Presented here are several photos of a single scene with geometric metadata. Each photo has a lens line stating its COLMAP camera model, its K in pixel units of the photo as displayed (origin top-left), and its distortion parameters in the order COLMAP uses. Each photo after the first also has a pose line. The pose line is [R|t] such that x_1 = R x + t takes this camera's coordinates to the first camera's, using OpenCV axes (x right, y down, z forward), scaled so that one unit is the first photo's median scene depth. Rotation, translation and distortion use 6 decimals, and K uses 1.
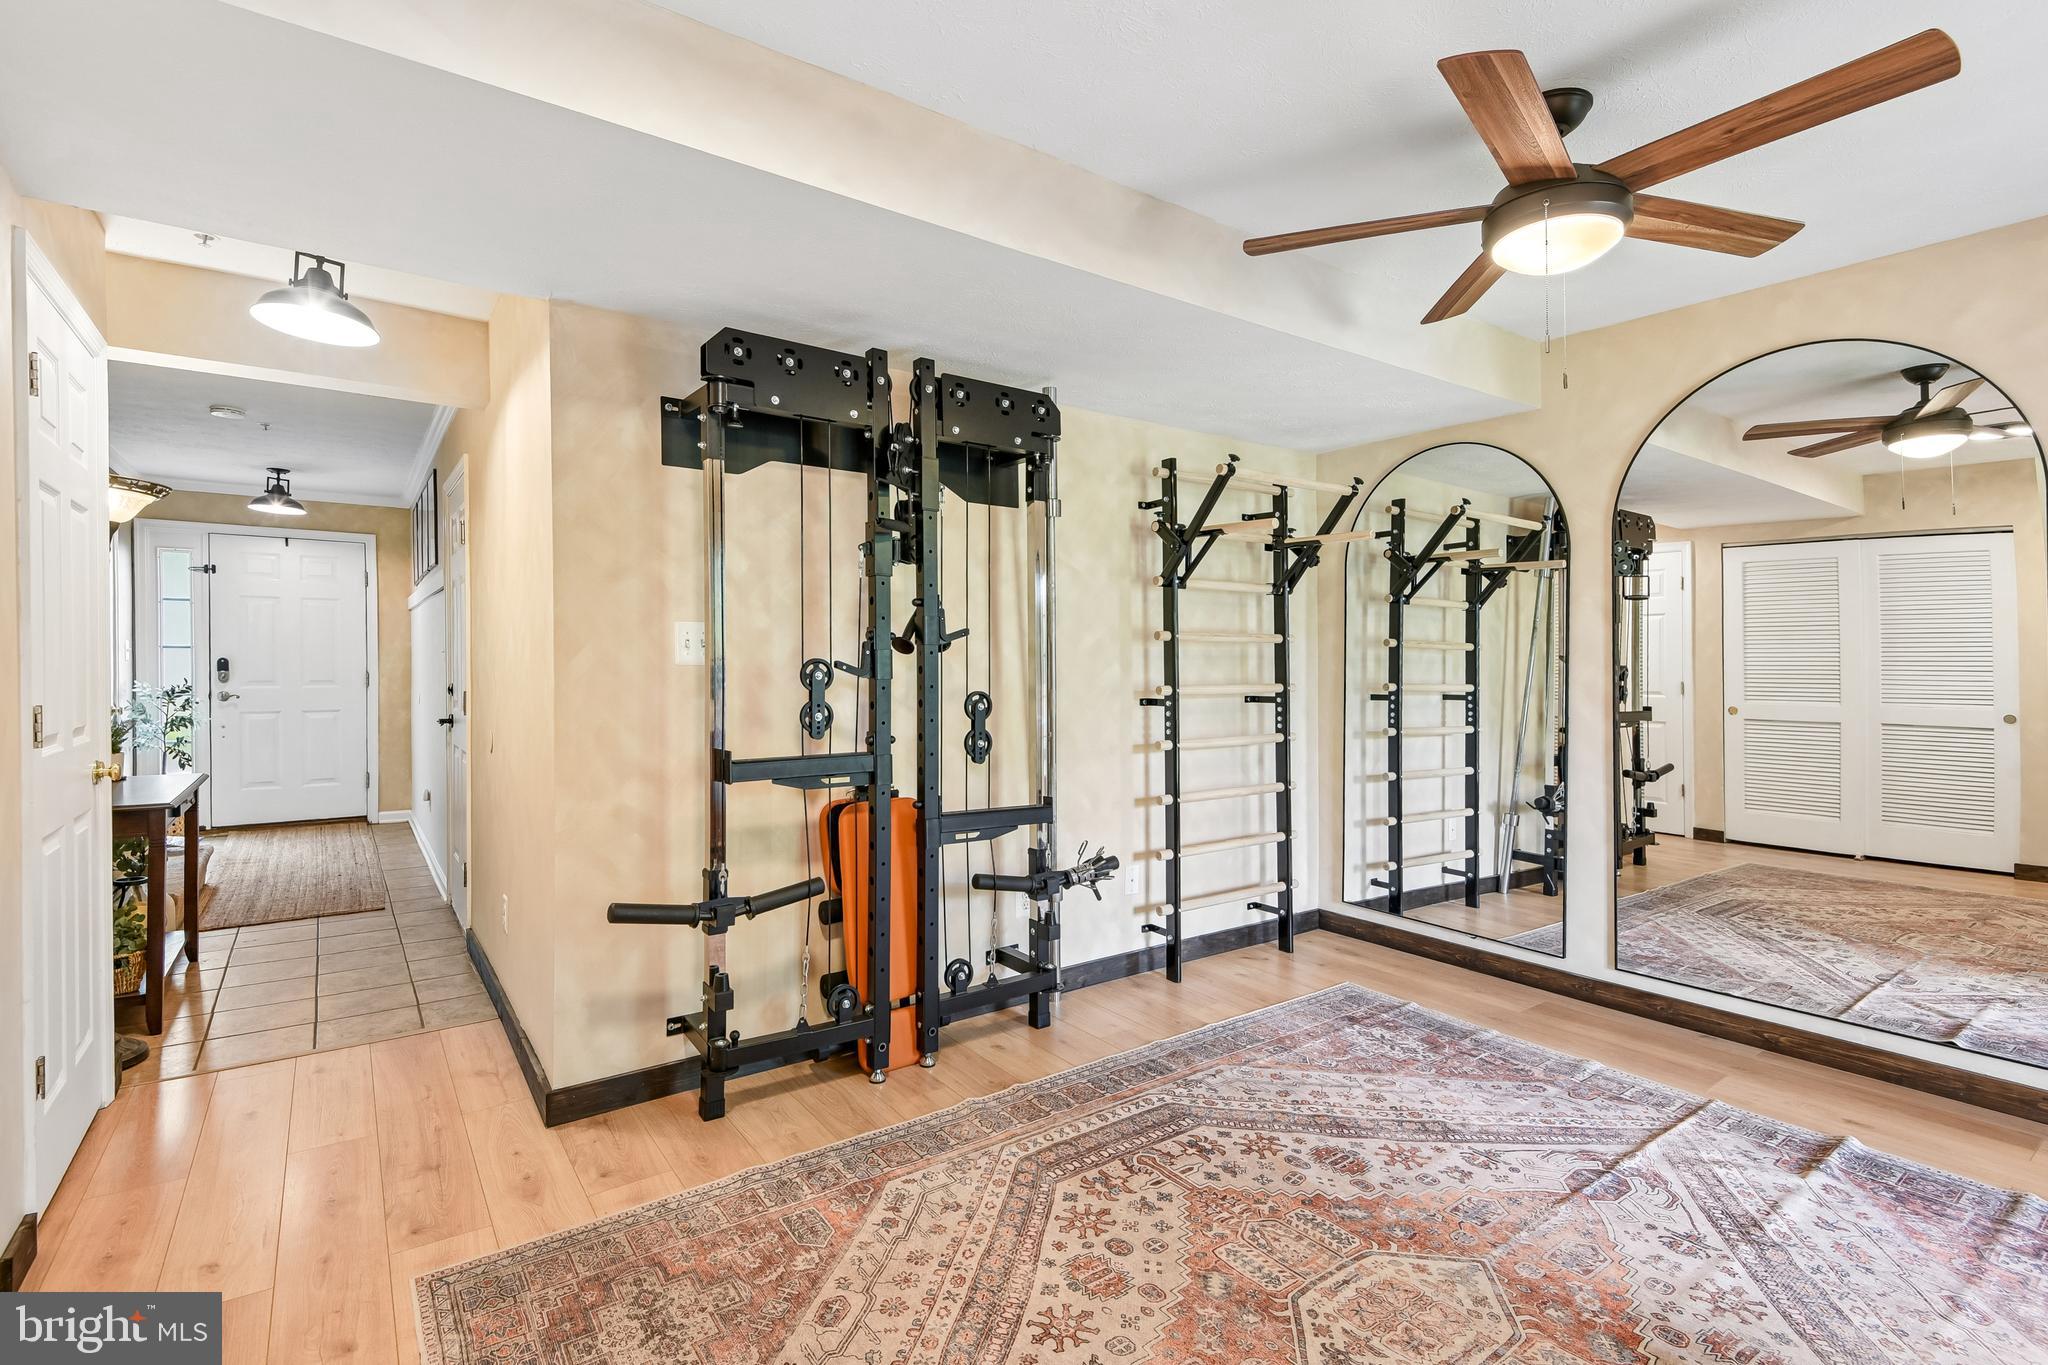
lens RADIAL K [[1000.4, 0, 1027.8], [0, 1000.4, 666.2], [0, 0, 1]] dist [-0.000019, -0.011114]
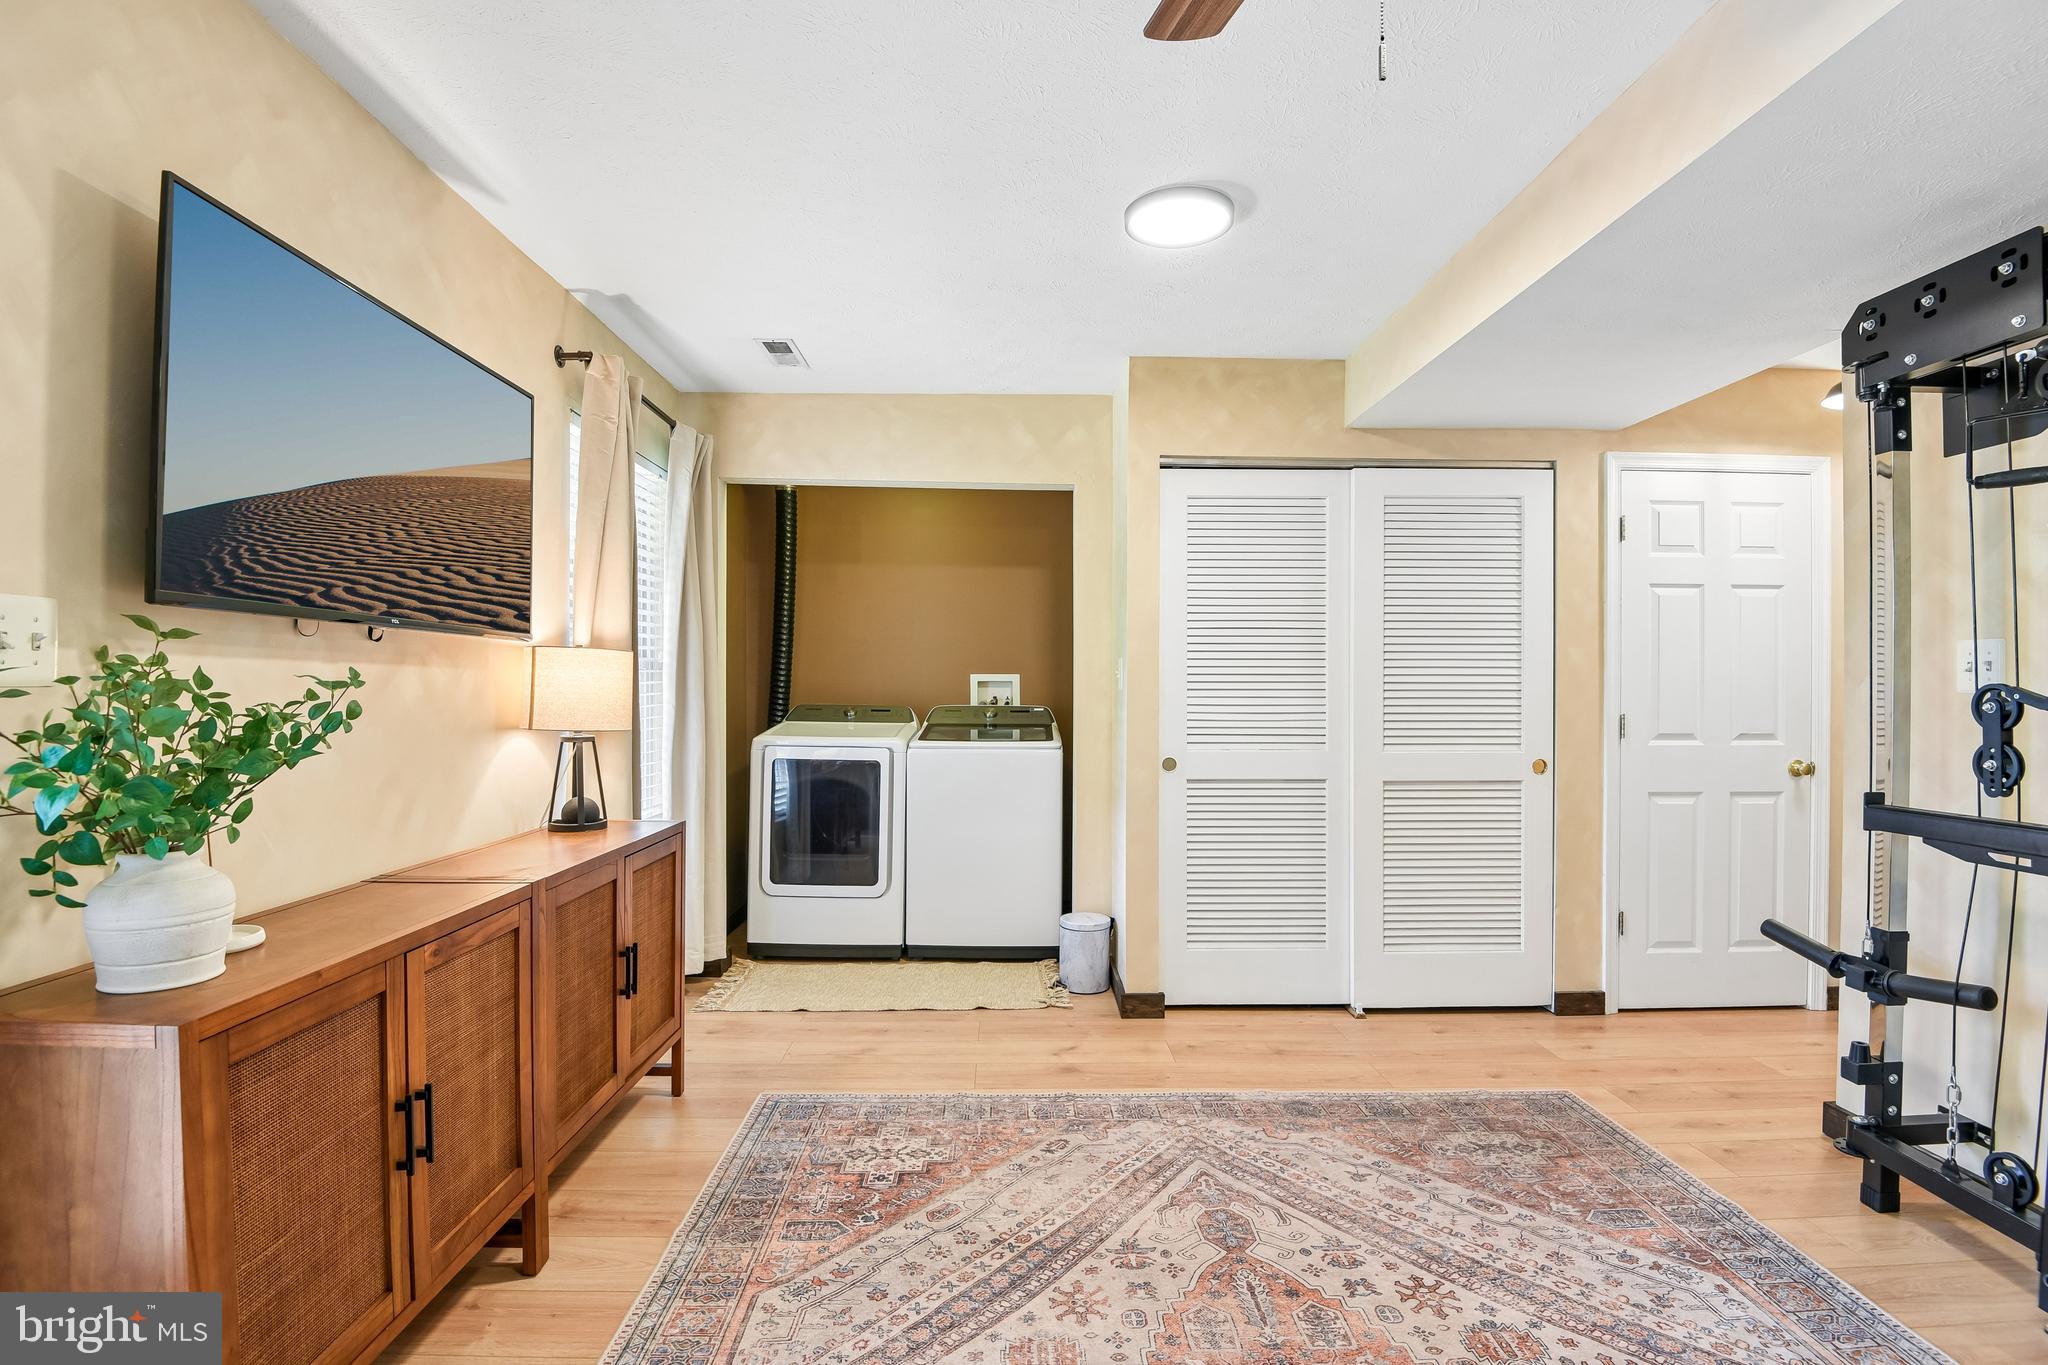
lens RADIAL K [[928.7, 0, 1018.1], [0, 928.7, 684.4], [0, 0, 1]] dist [0.014438, -0.019214]
pose [[-0.575908, -0.000648, -0.817514, 0.852295], [-0.005808, 0.999978, 0.003299, -0.010627], [0.817494, 0.006648, -0.575899, 0.913595]]
